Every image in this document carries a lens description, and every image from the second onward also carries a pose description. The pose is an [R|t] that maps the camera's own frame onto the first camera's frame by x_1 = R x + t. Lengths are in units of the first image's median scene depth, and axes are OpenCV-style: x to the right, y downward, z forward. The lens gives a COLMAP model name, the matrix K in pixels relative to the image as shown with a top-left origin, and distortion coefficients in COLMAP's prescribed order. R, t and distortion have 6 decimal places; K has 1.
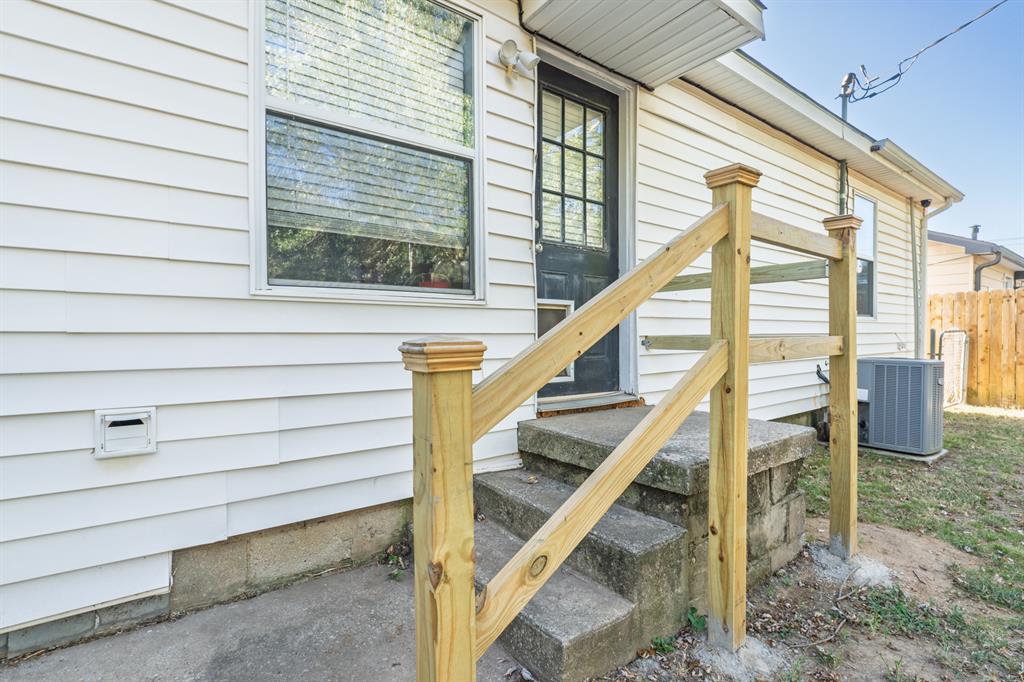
lens RADIAL K [[477.1, 0, 511.9], [0, 477.1, 340.8], [0, 0, 1]] dist [-0.008674, 0.001083]
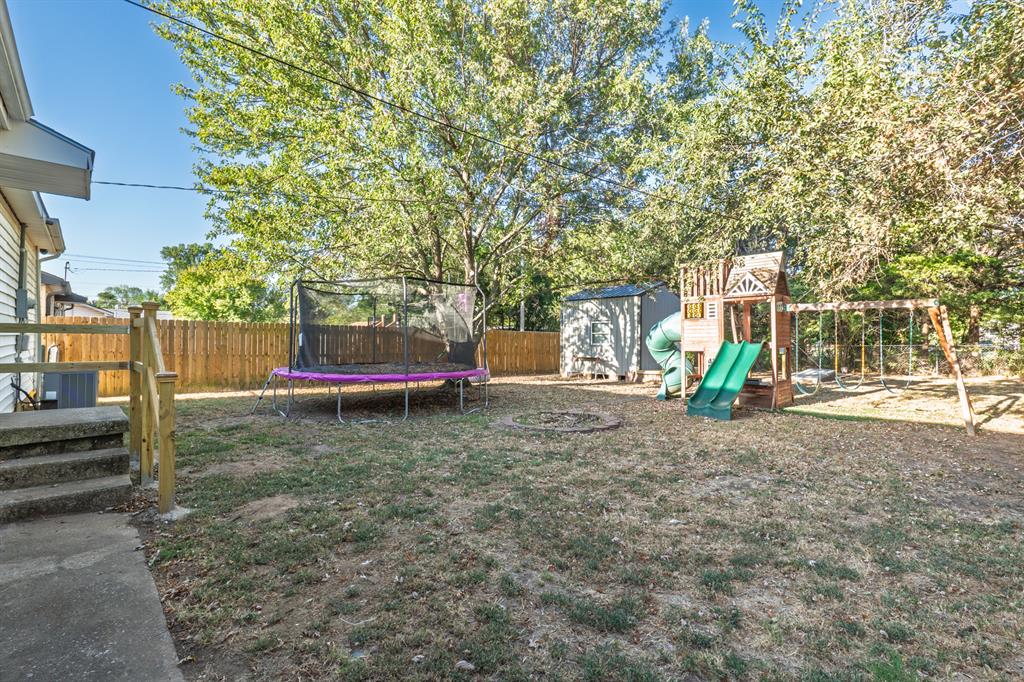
lens RADIAL K [[477.1, 0, 510.8], [0, 477.1, 343.8], [0, 0, 1]] dist [-0.008674, 0.001083]
pose [[-0.094422, -0.004216, 0.995523, -1.924495], [-0.002348, 0.999989, 0.004012, -0.124965], [-0.995529, -0.001959, -0.094431, -0.628944]]
